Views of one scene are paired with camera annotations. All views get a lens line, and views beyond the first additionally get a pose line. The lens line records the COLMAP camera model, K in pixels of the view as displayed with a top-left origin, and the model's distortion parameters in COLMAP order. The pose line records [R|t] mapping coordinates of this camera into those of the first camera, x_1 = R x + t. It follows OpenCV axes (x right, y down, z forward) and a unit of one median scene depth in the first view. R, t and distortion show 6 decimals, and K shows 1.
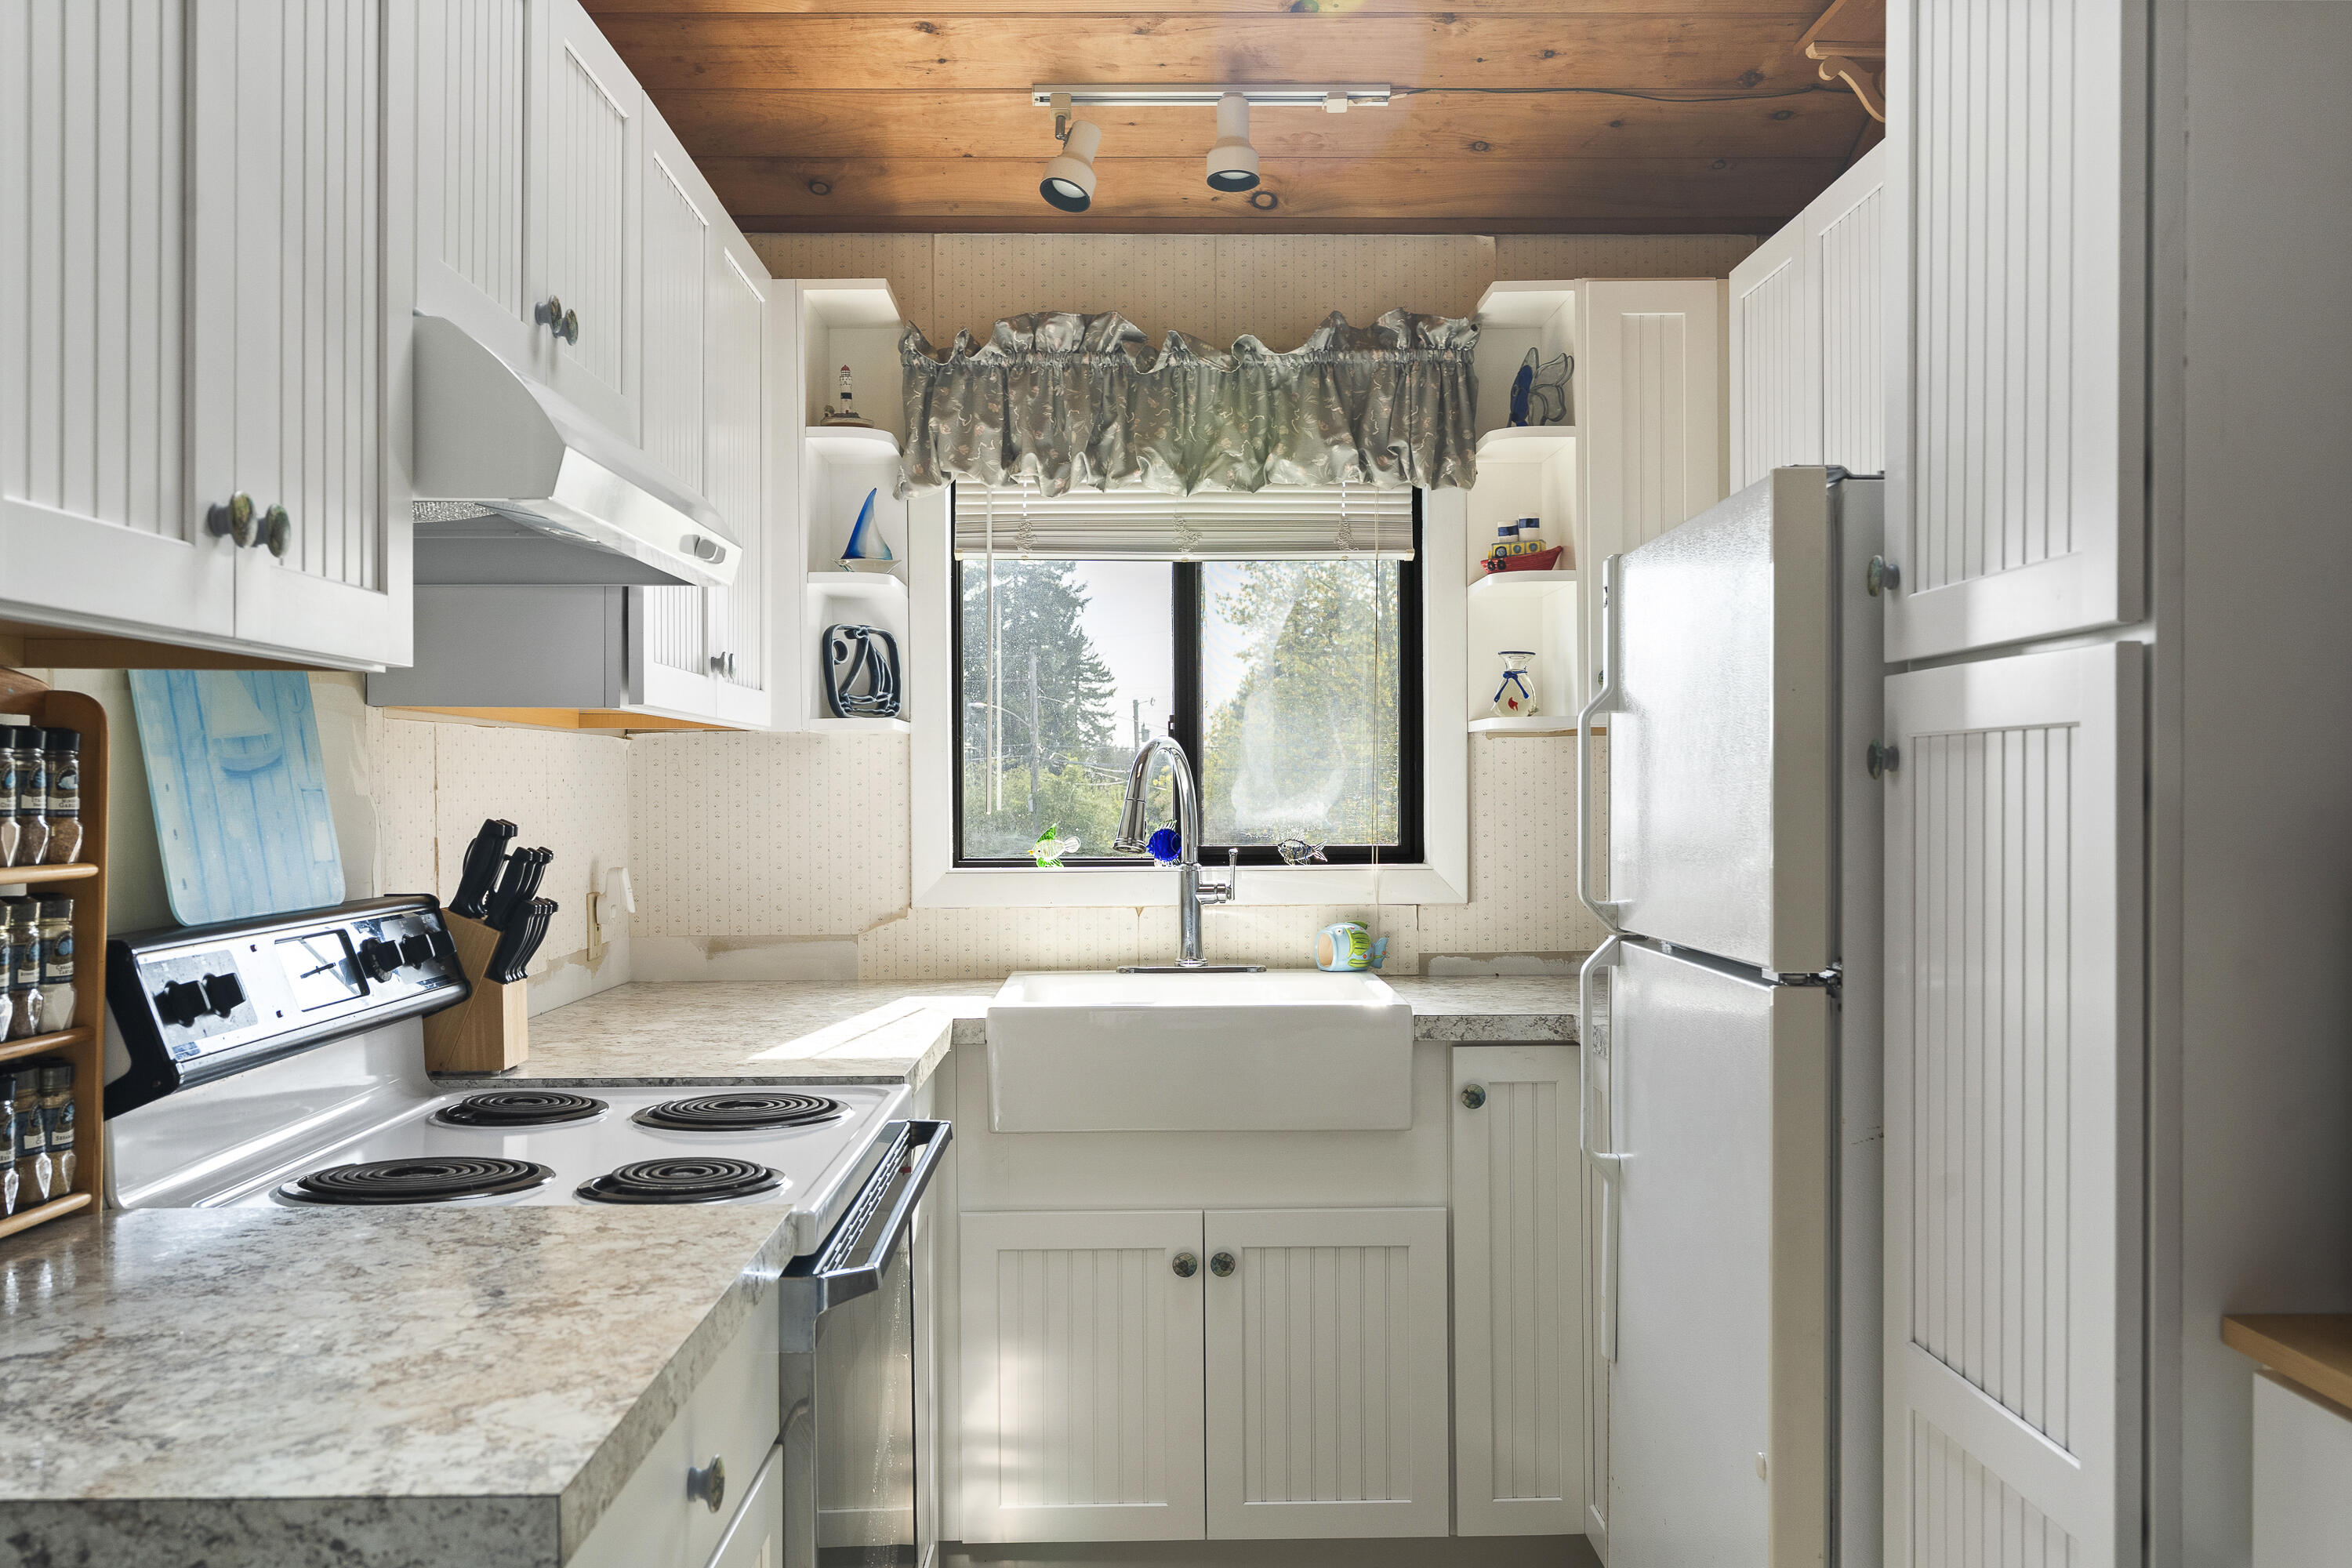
lens RADIAL K [[2076.0, 0, 1156.2], [0, 2076.0, 774.1], [0, 0, 1]] dist [0.008466, -0.008410]
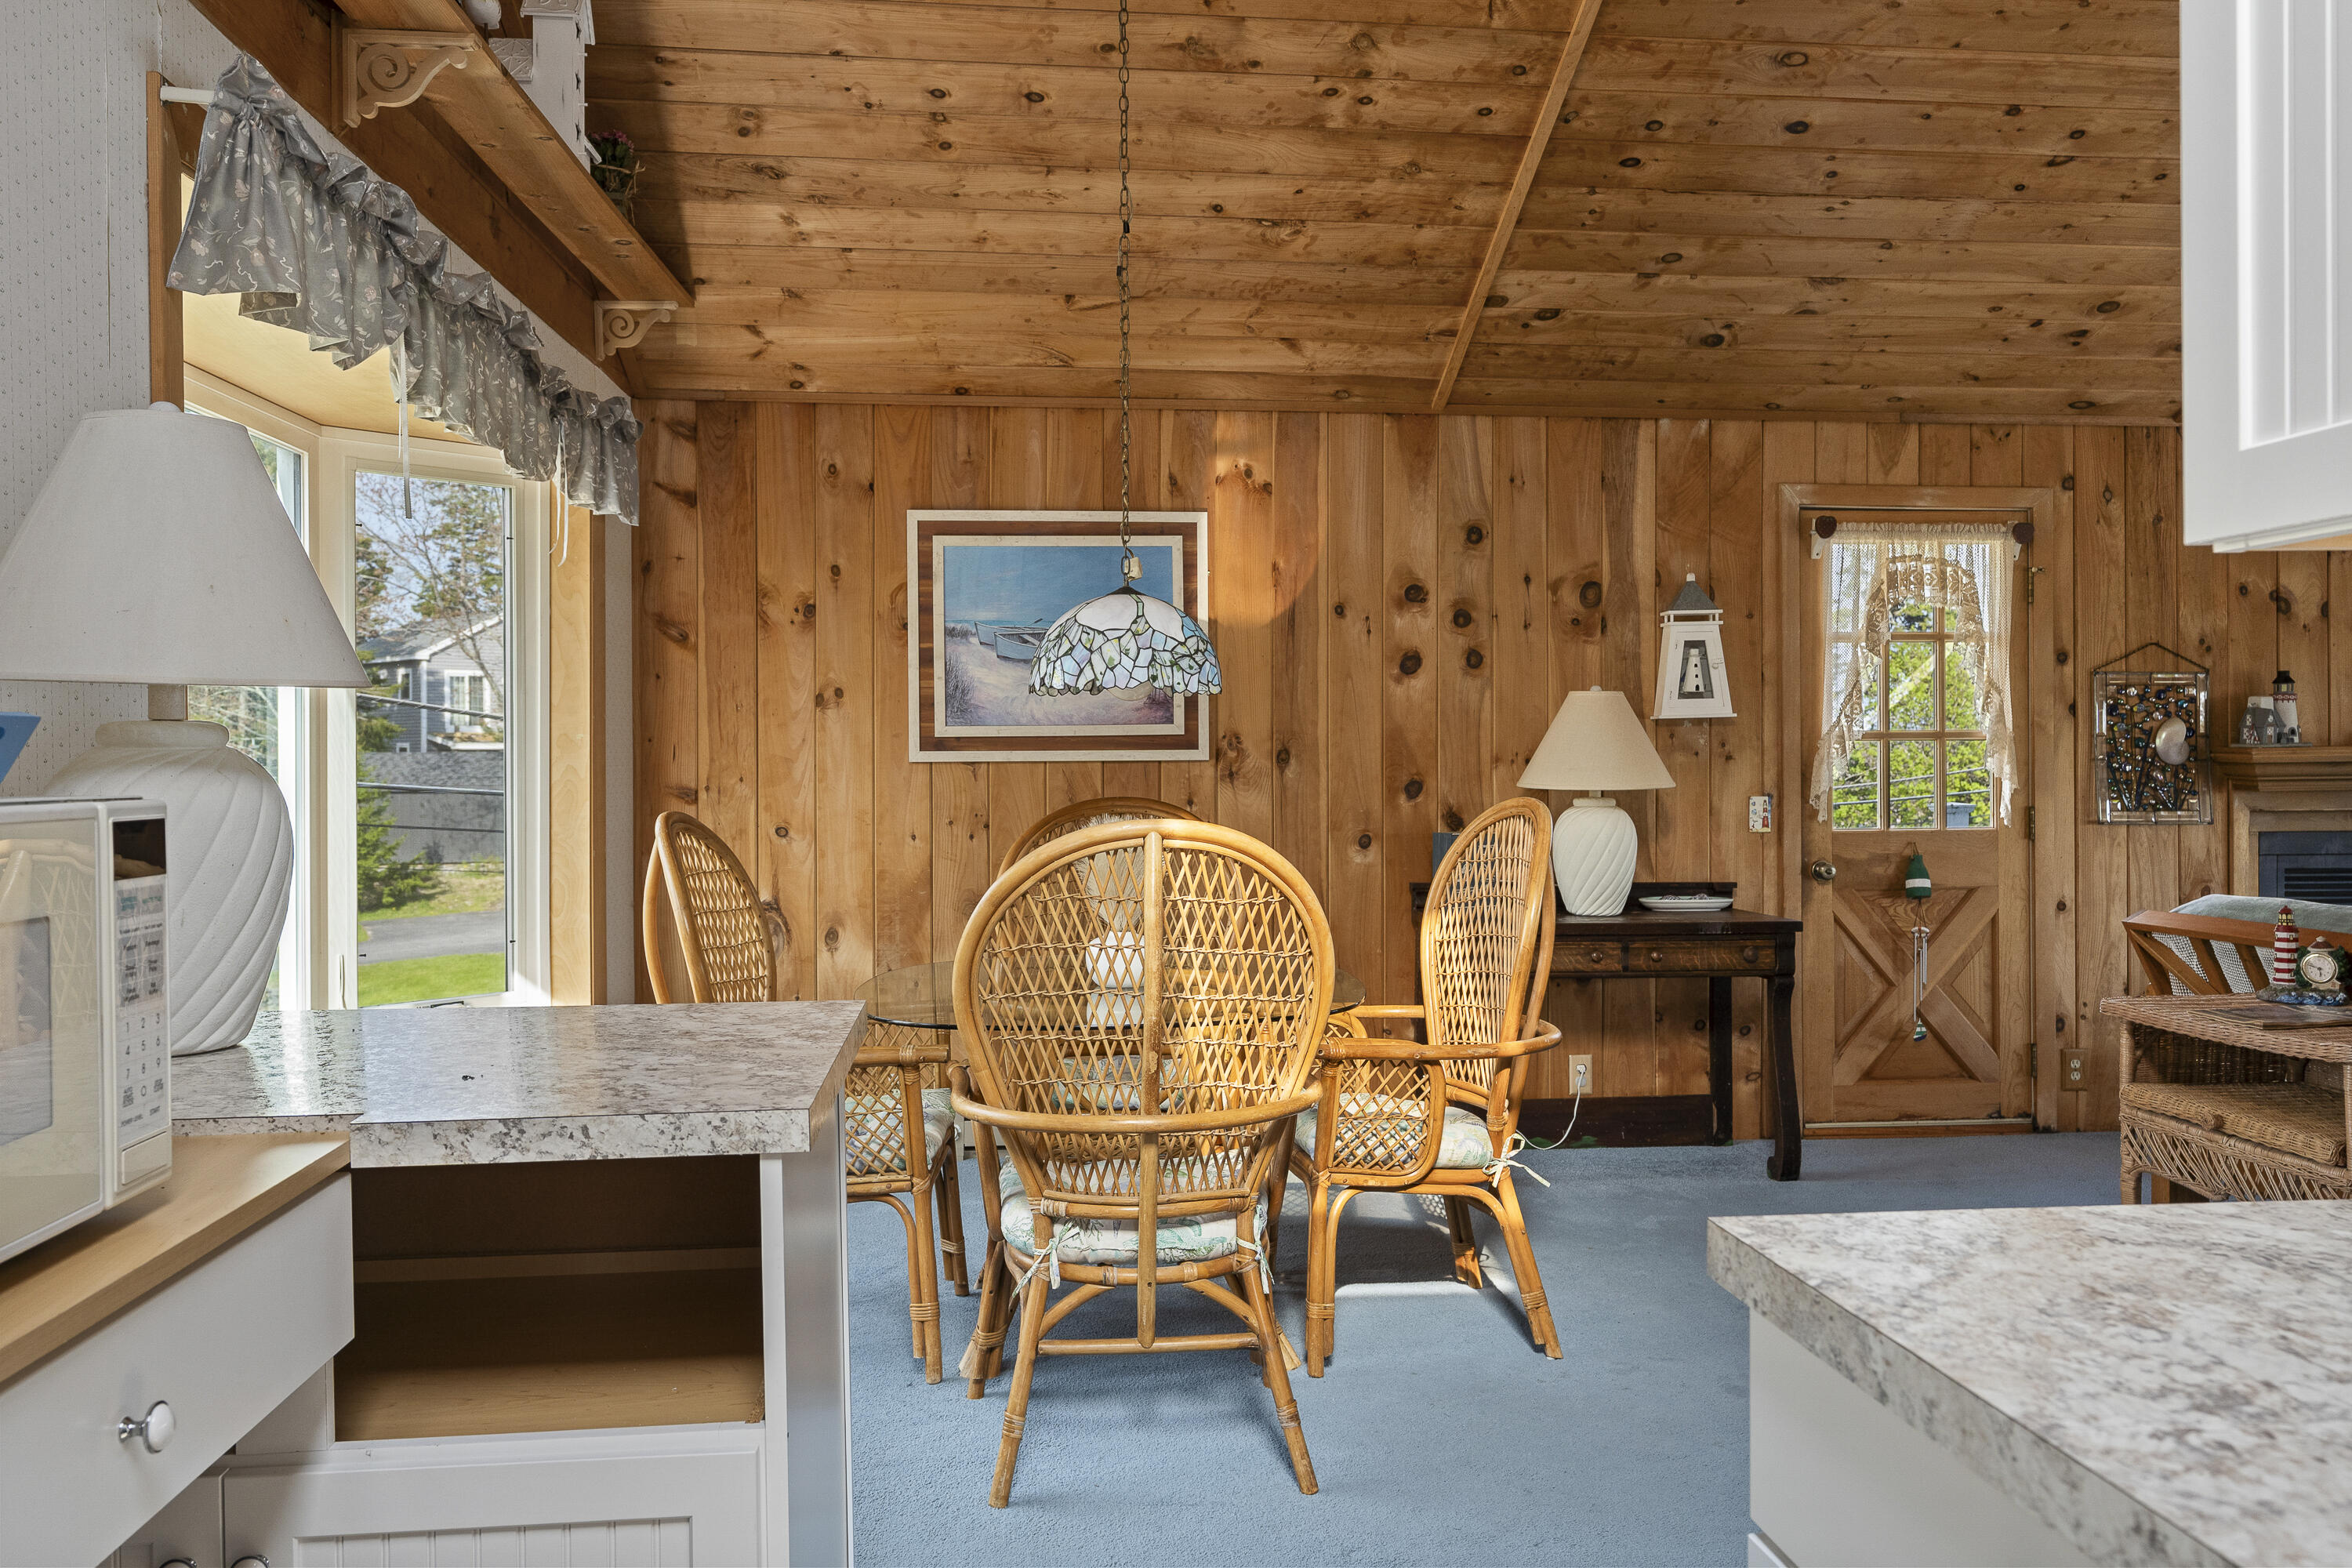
lens RADIAL K [[1817.5, 0, 1169.3], [0, 1817.5, 780.3], [0, 0, 1]] dist [0.003526, 0.004647]
pose [[-0.996406, 0.008117, -0.084316, 0.046560], [0.007772, 0.999960, 0.004417, 0.014907], [0.084348, 0.003746, -0.996429, 0.623063]]
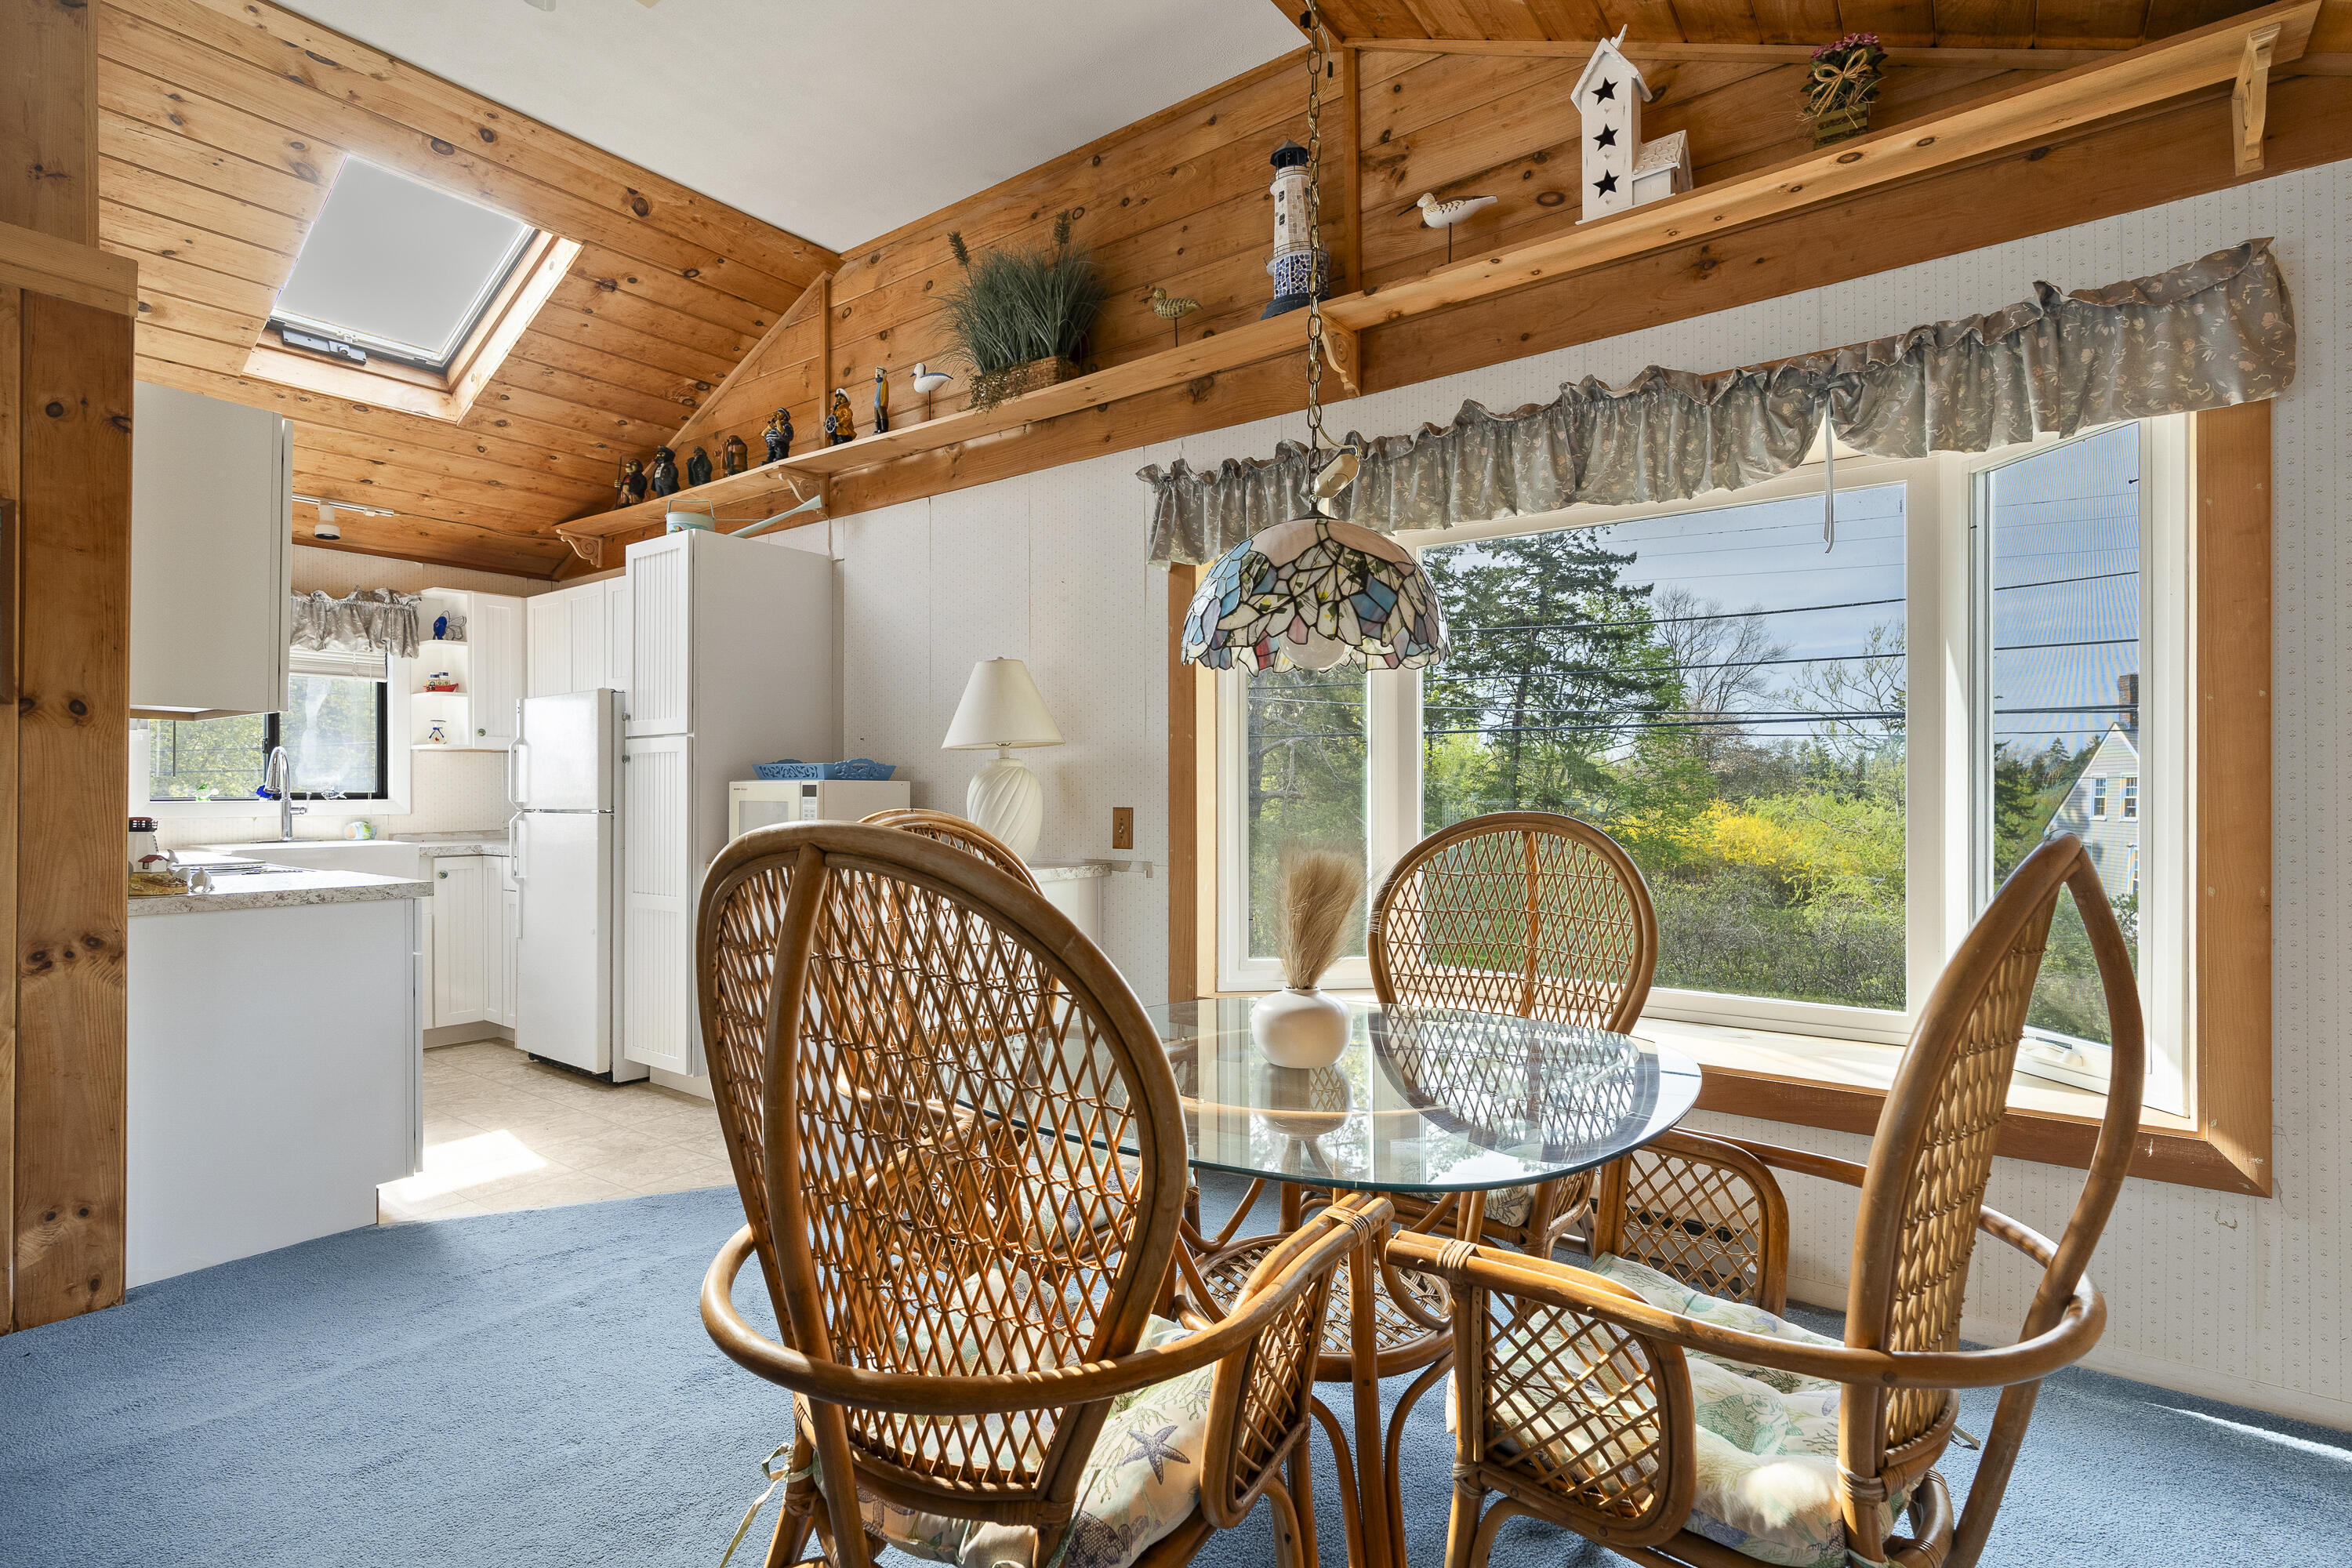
lens RADIAL K [[1125.5, 0, 1180.7], [0, 1125.5, 792.0], [0, 0, 1]] dist [-0.016773, 0.004865]
pose [[0.596411, 0.002155, 0.802676, -0.424233], [-0.008081, 0.999962, 0.003319, 0.022210], [-0.802638, -0.008466, 0.596406, -0.664579]]
